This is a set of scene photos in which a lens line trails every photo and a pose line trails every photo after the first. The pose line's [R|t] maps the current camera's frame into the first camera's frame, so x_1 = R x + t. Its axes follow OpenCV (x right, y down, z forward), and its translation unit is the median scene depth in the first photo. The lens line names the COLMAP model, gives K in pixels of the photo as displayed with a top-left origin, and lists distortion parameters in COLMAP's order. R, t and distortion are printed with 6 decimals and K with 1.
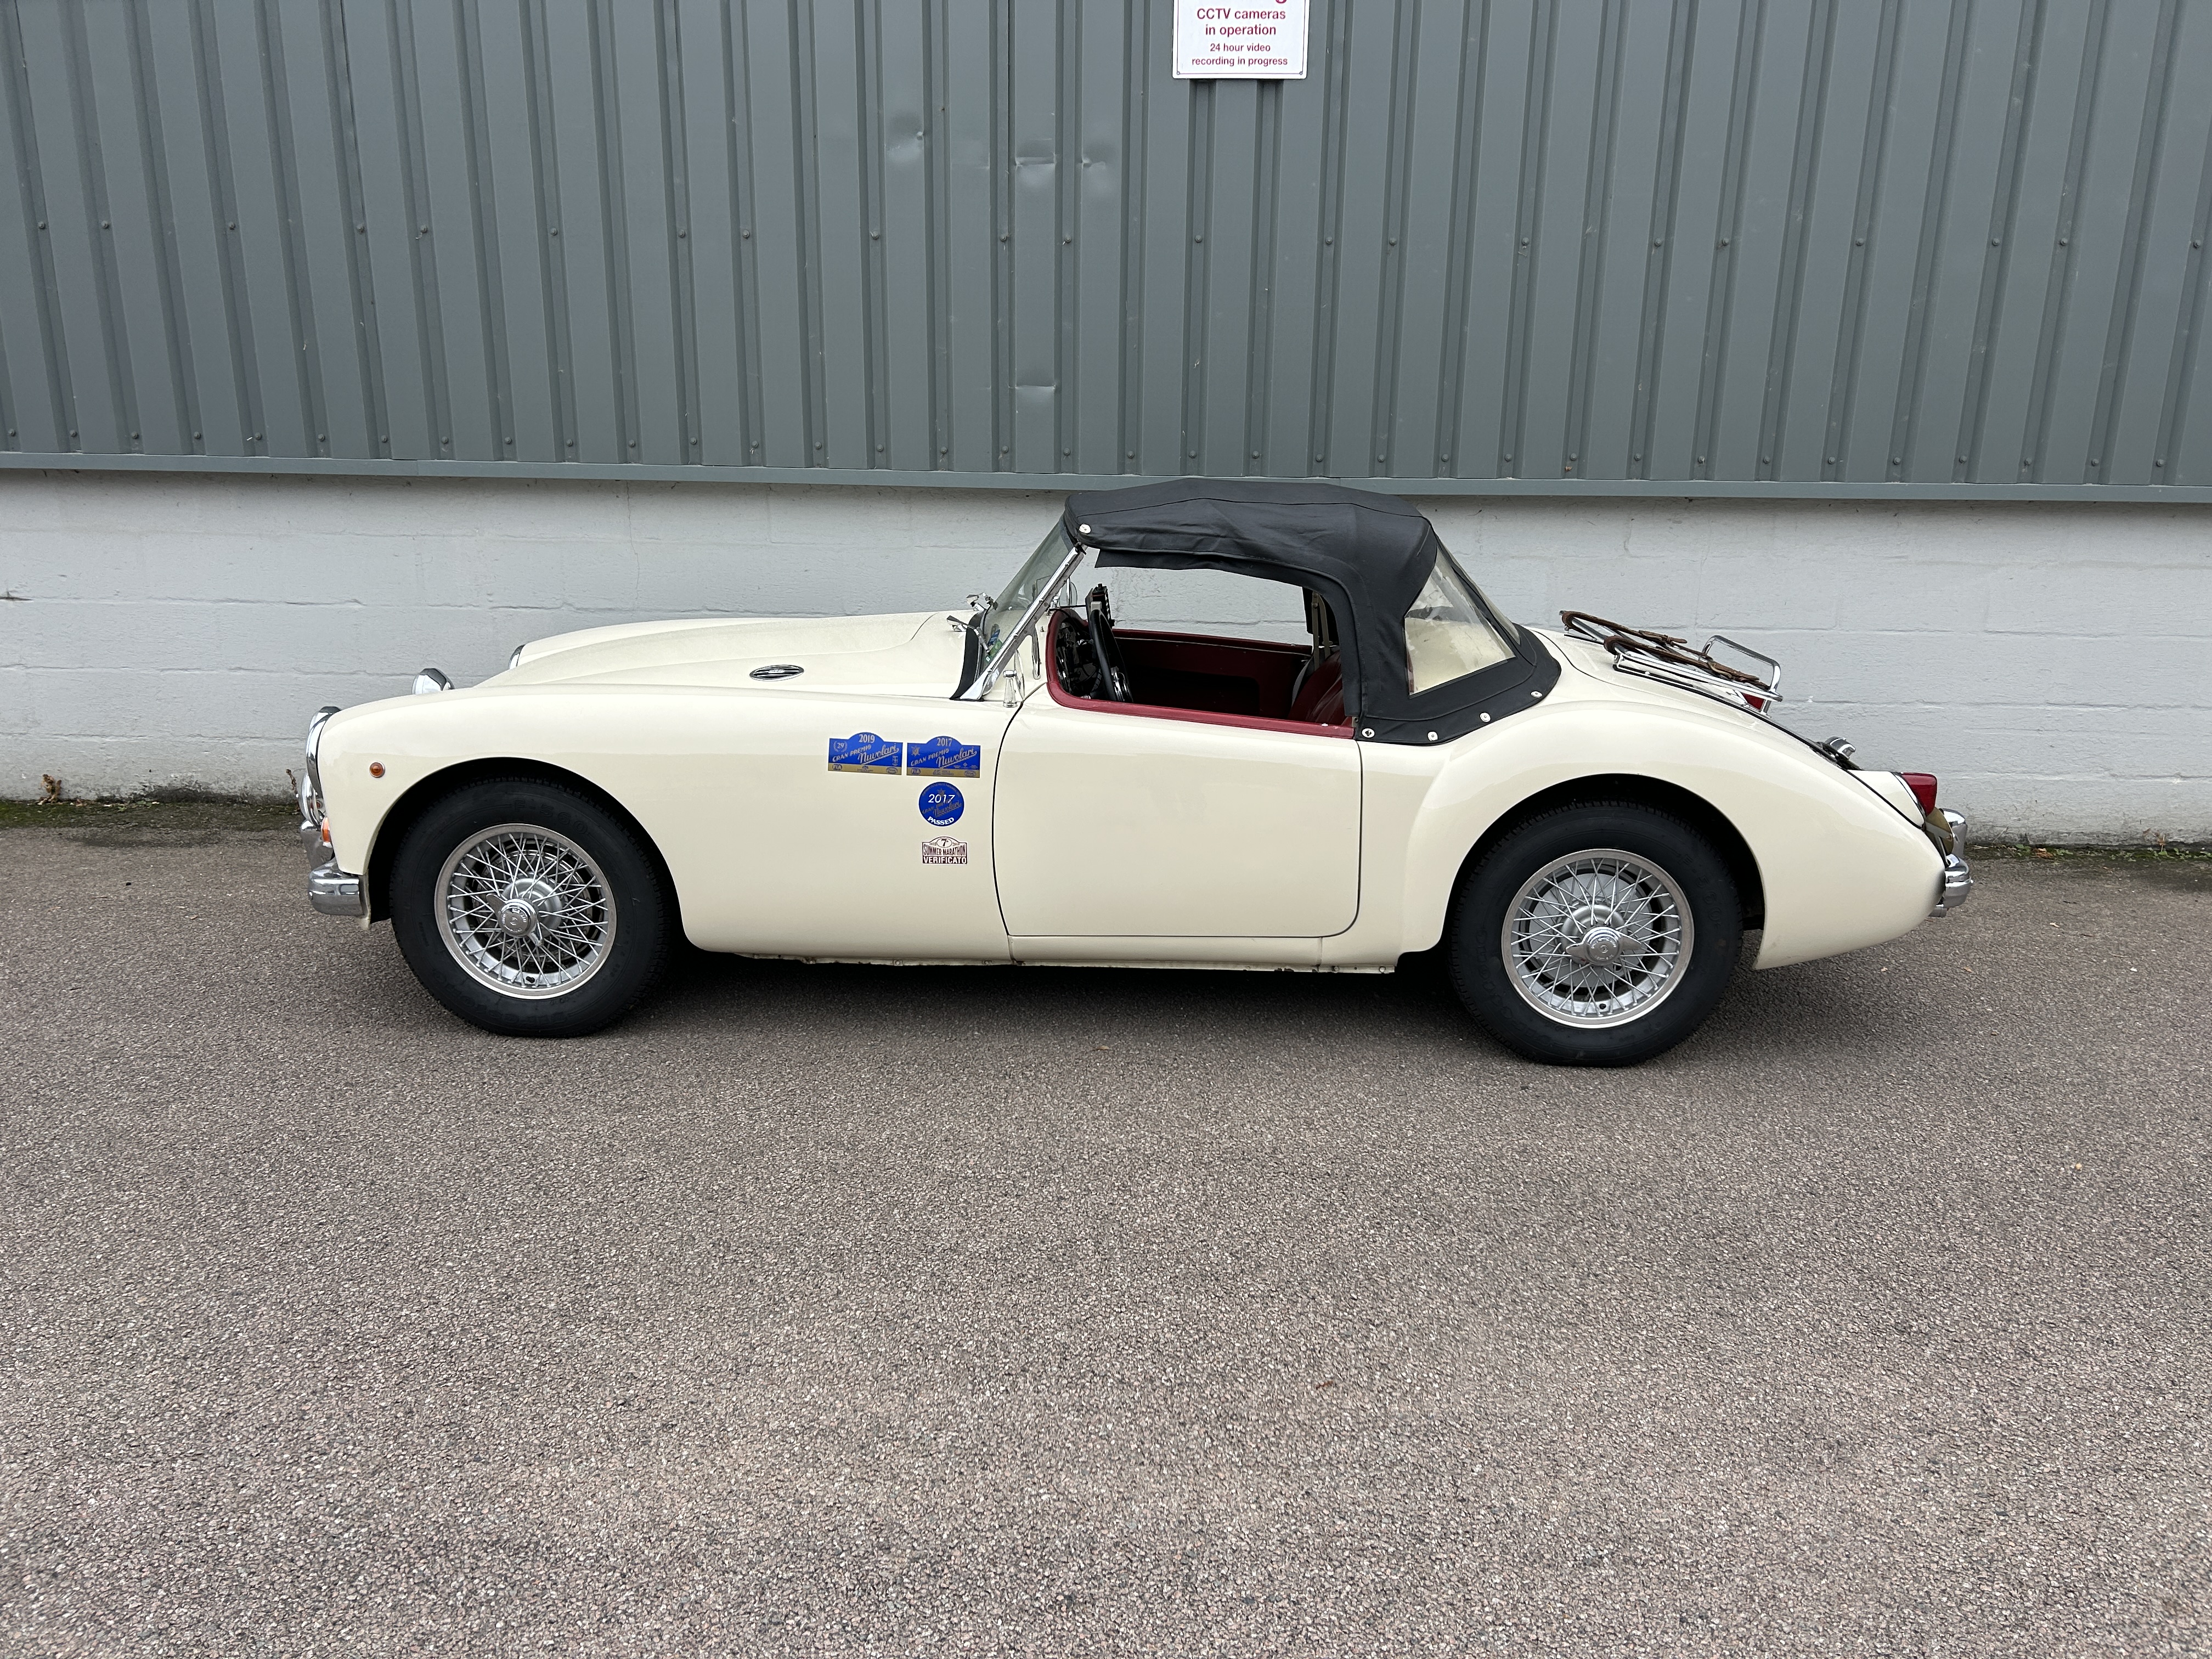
lens RADIAL K [[1674.7, 0, 1111.3], [0, 1674.7, 825.0], [0, 0, 1]] dist [0.049595, -0.050102]
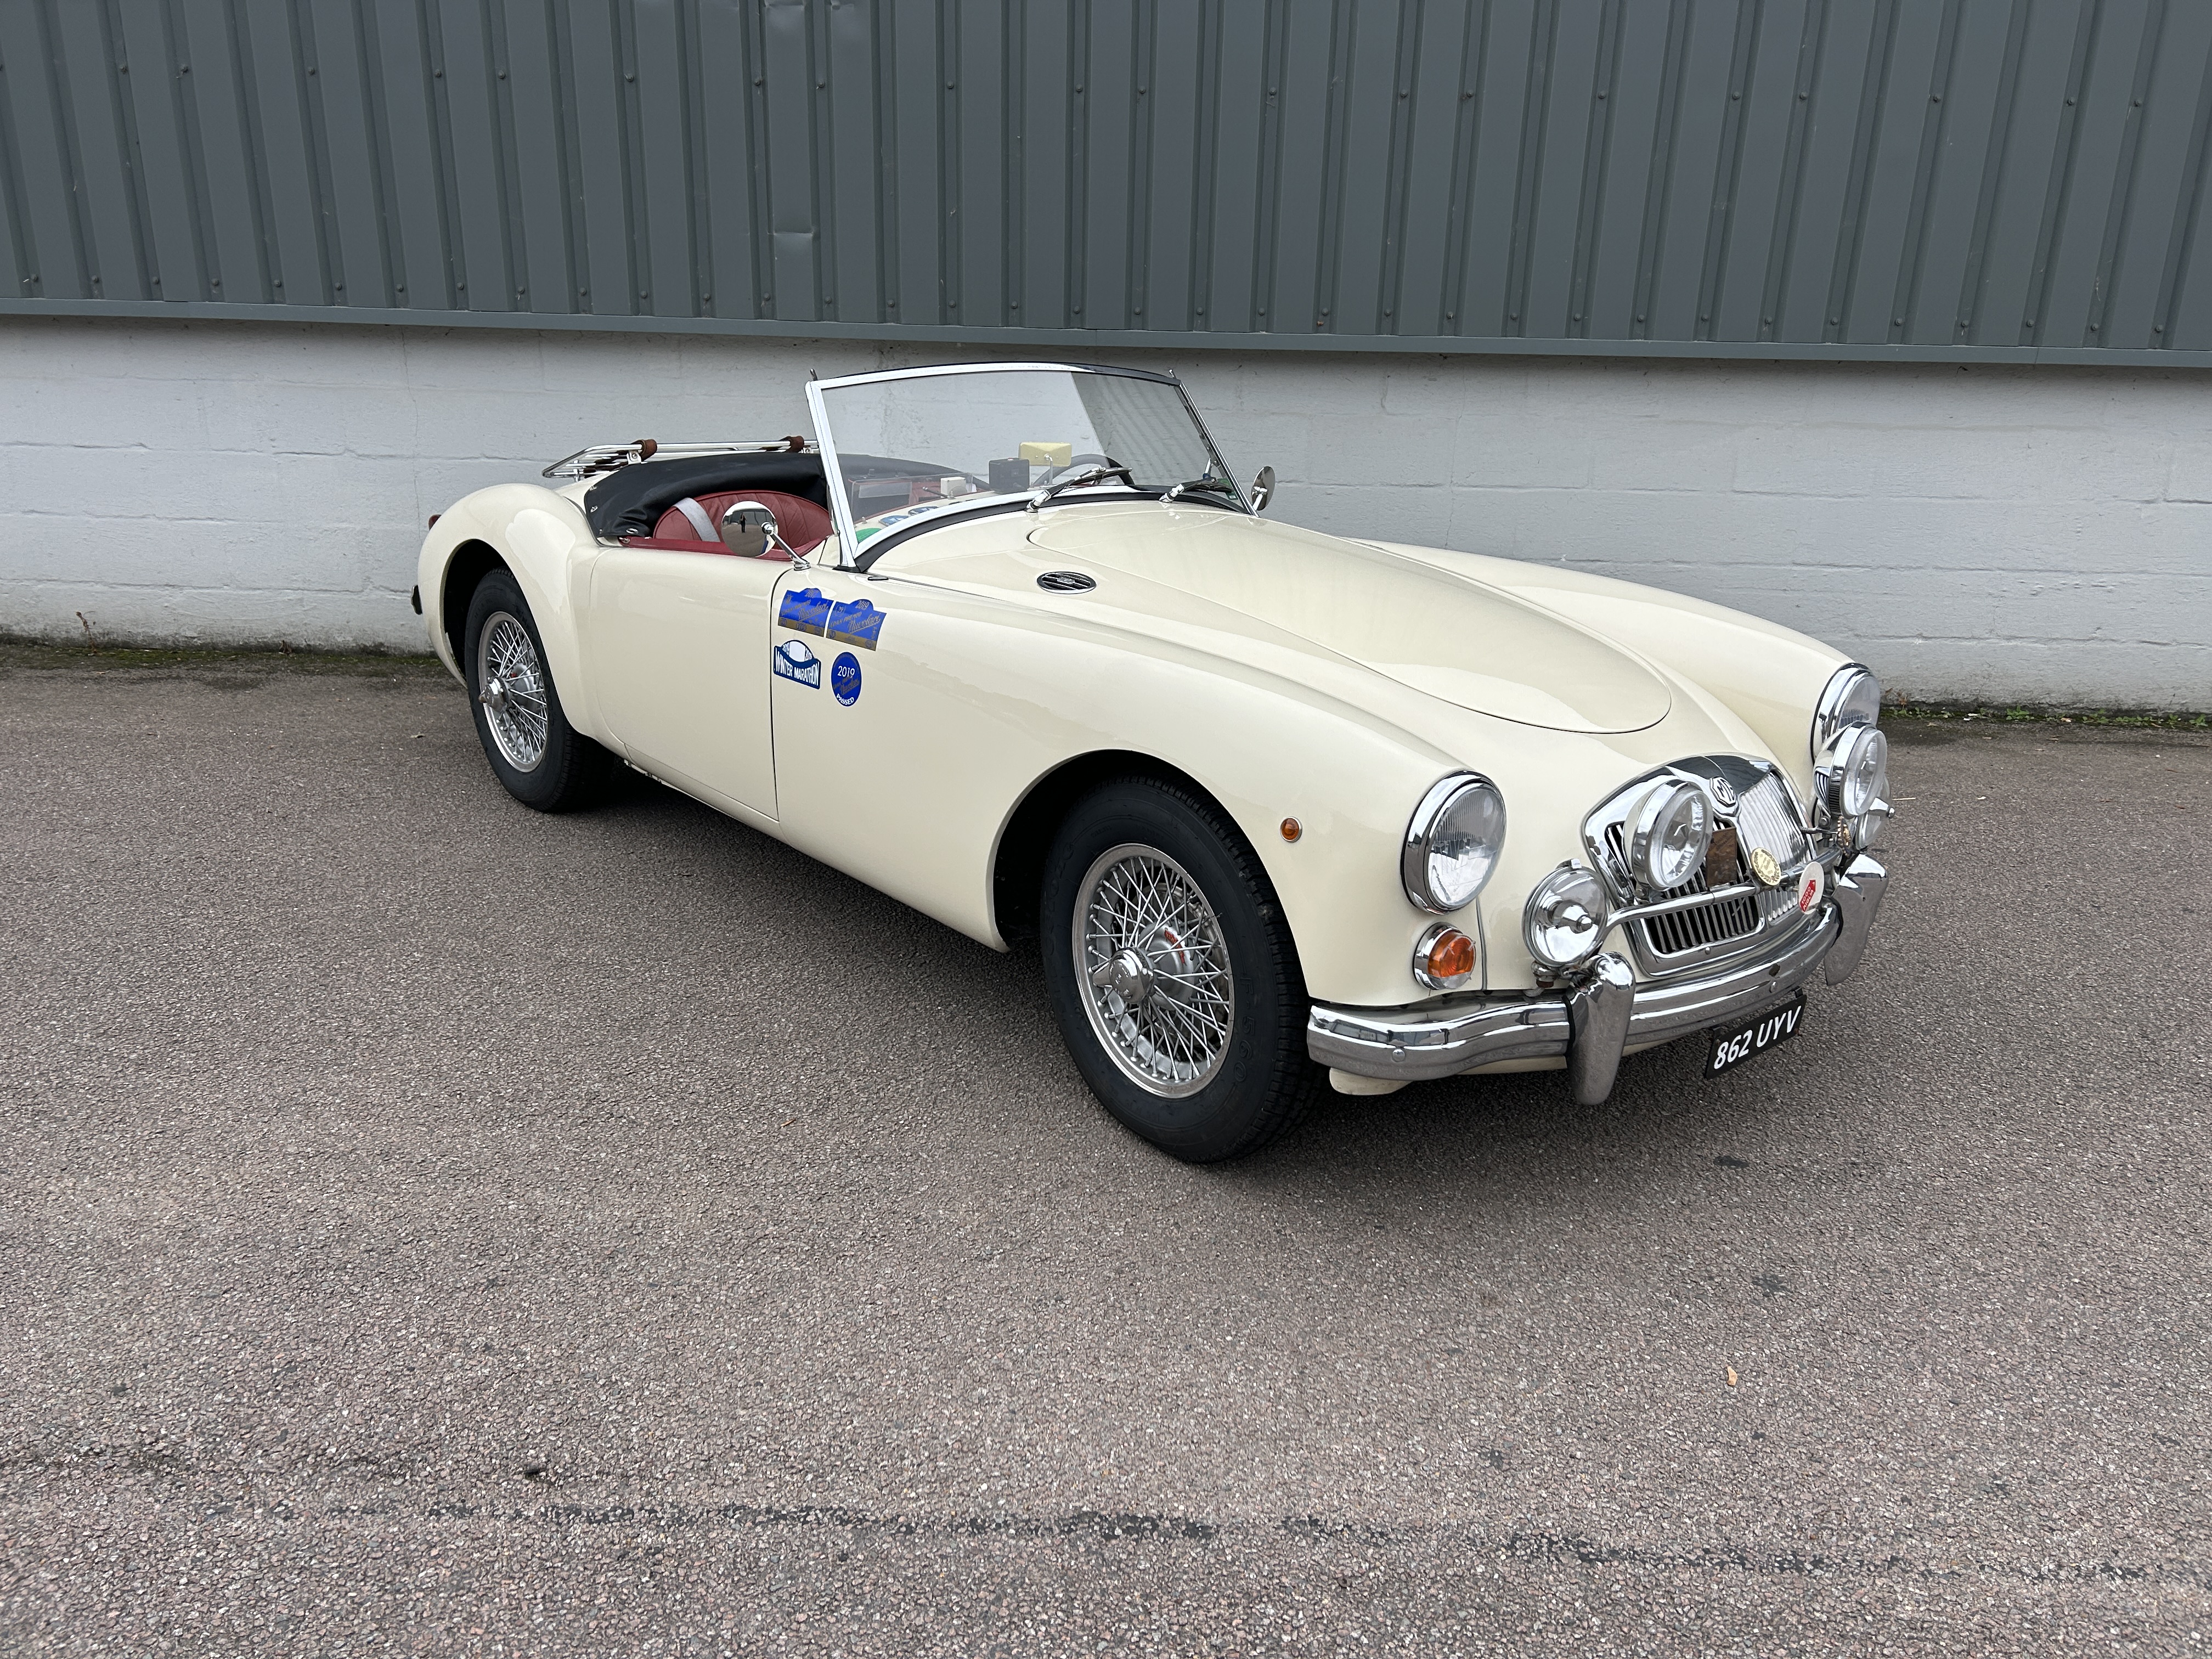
lens RADIAL K [[1674.7, 0, 1105.3], [0, 1674.7, 840.2], [0, 0, 1]] dist [0.049595, -0.050102]
pose [[0.999929, 0.010968, -0.004645, 0.154169], [-0.010659, 0.998009, 0.062160, 0.038944], [0.005317, -0.062106, 0.998055, -0.034533]]
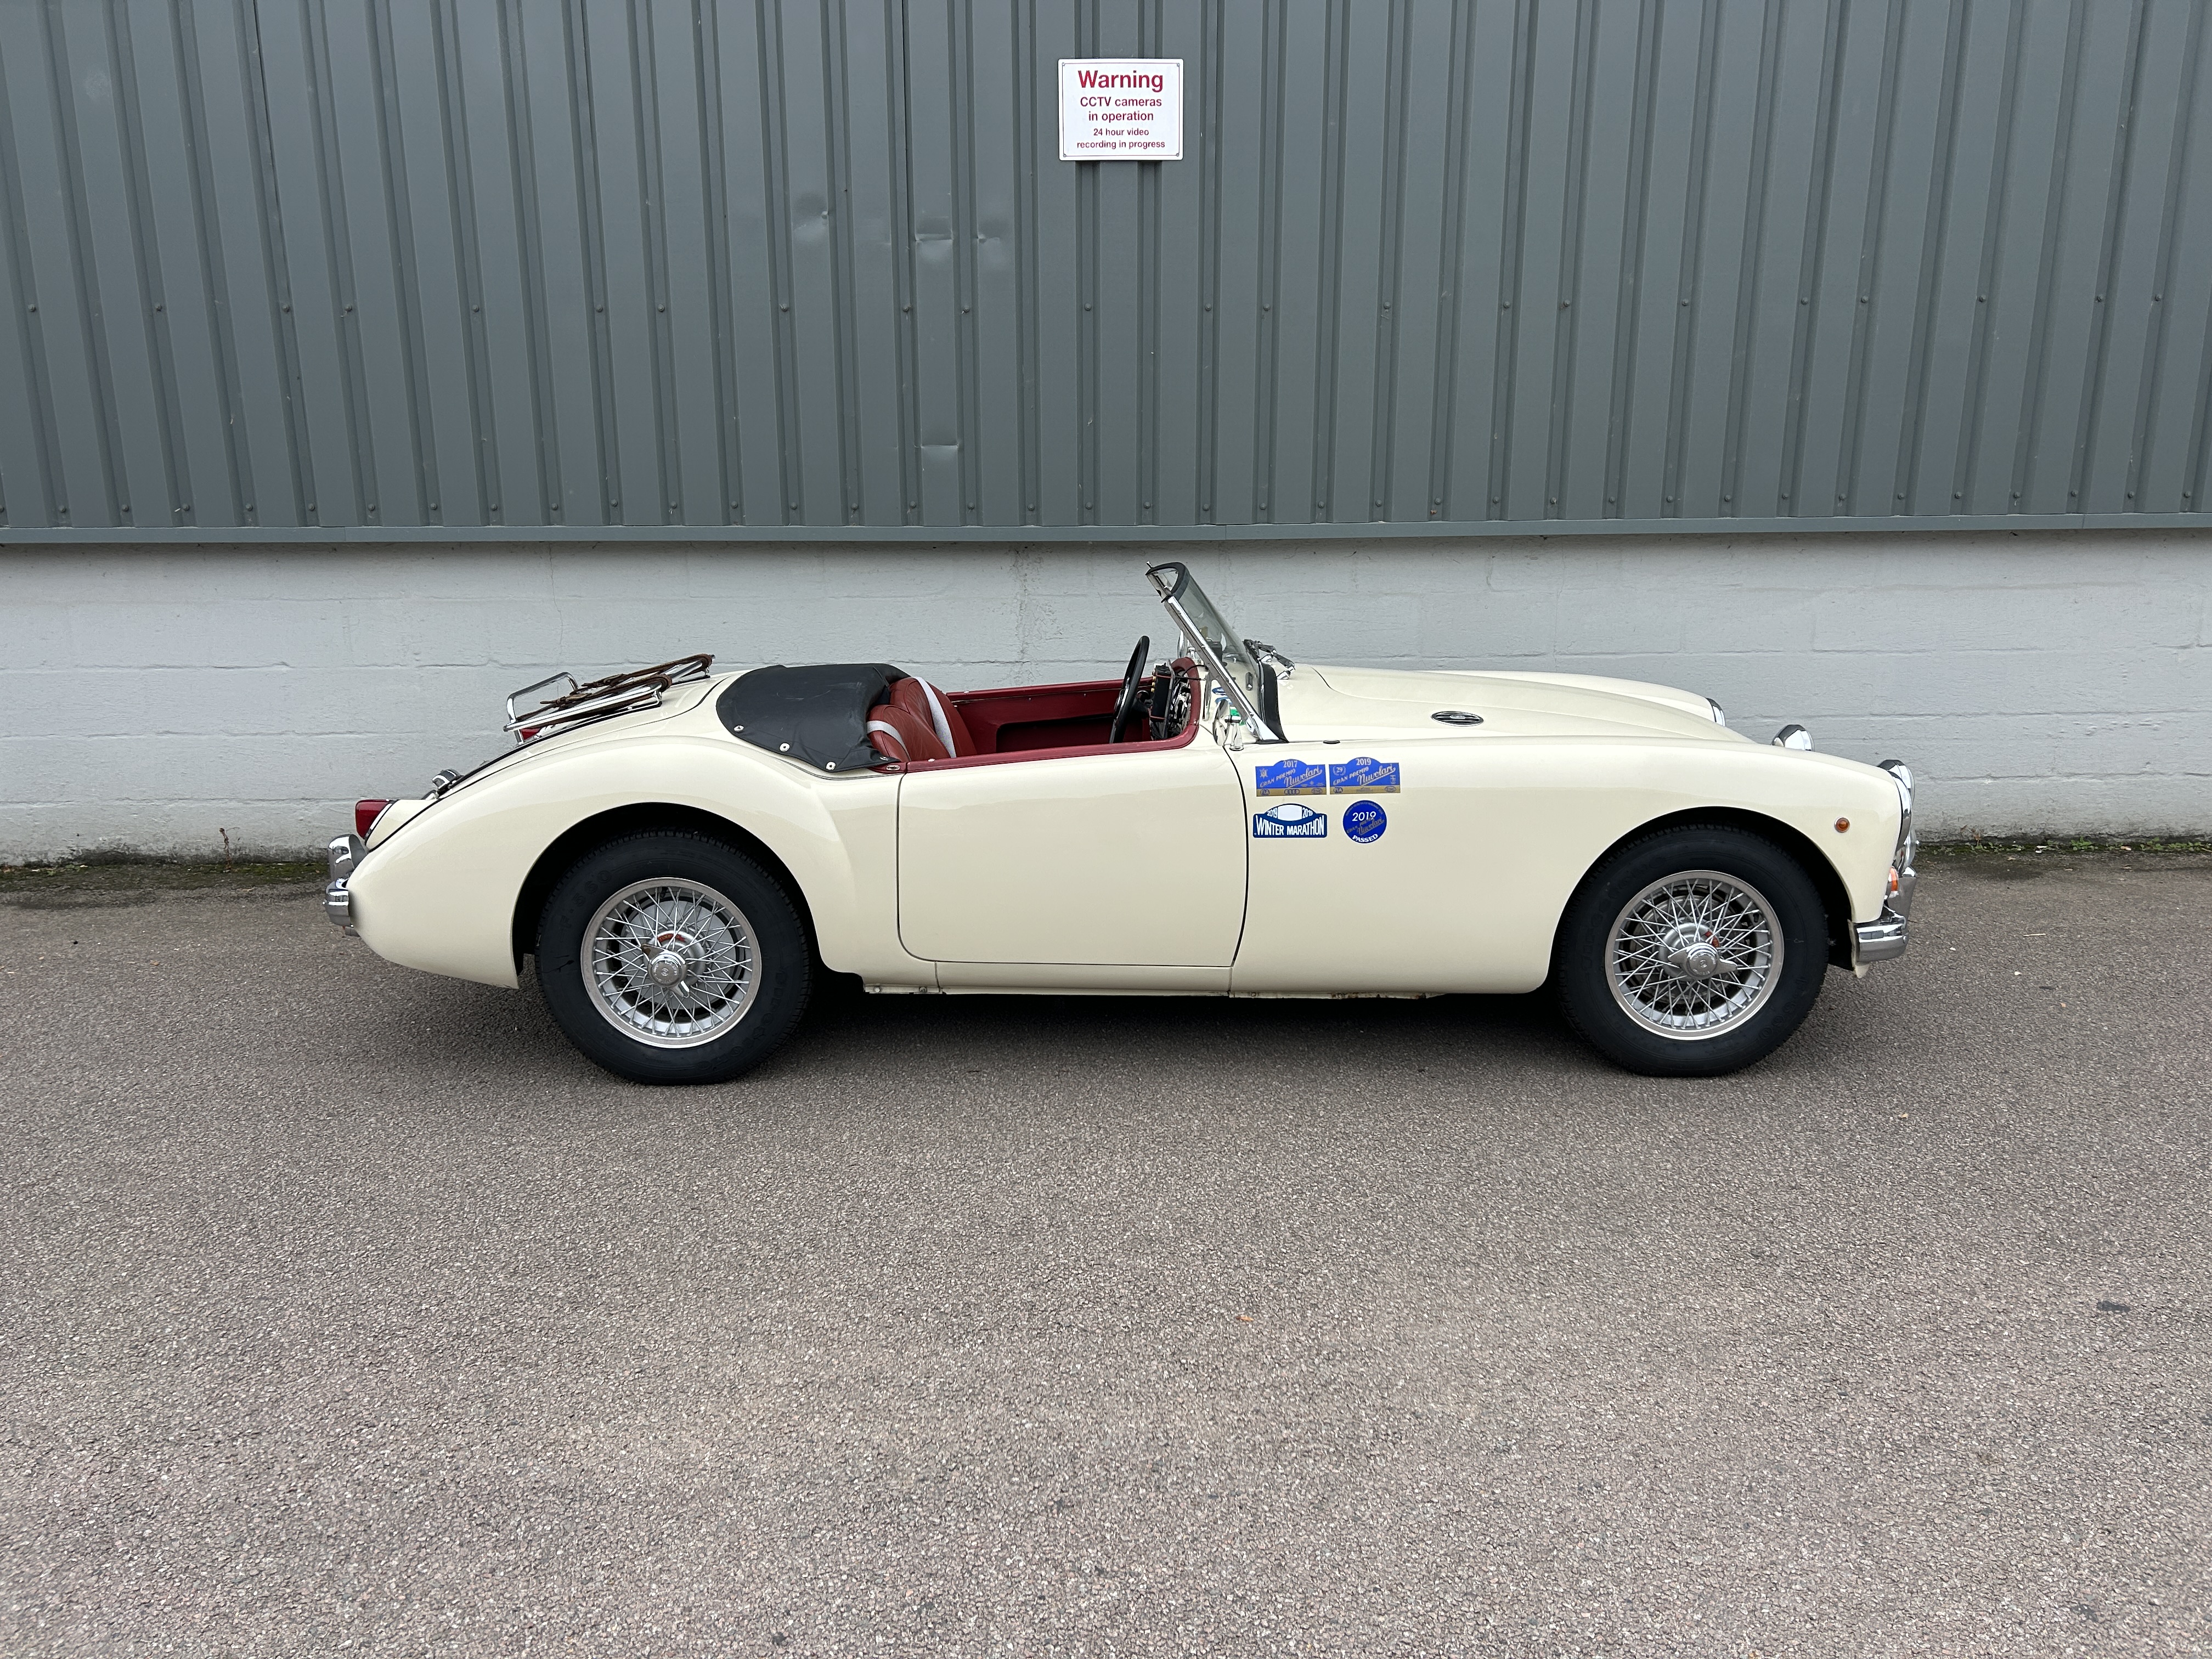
lens RADIAL K [[1674.7, 0, 1094.8], [0, 1674.7, 826.0], [0, 0, 1]] dist [0.049595, -0.050102]
pose [[0.997413, -0.033512, 0.063589, -0.023488], [0.035147, 0.999075, -0.024765, 0.010574], [-0.062700, 0.026936, 0.997669, -0.065395]]
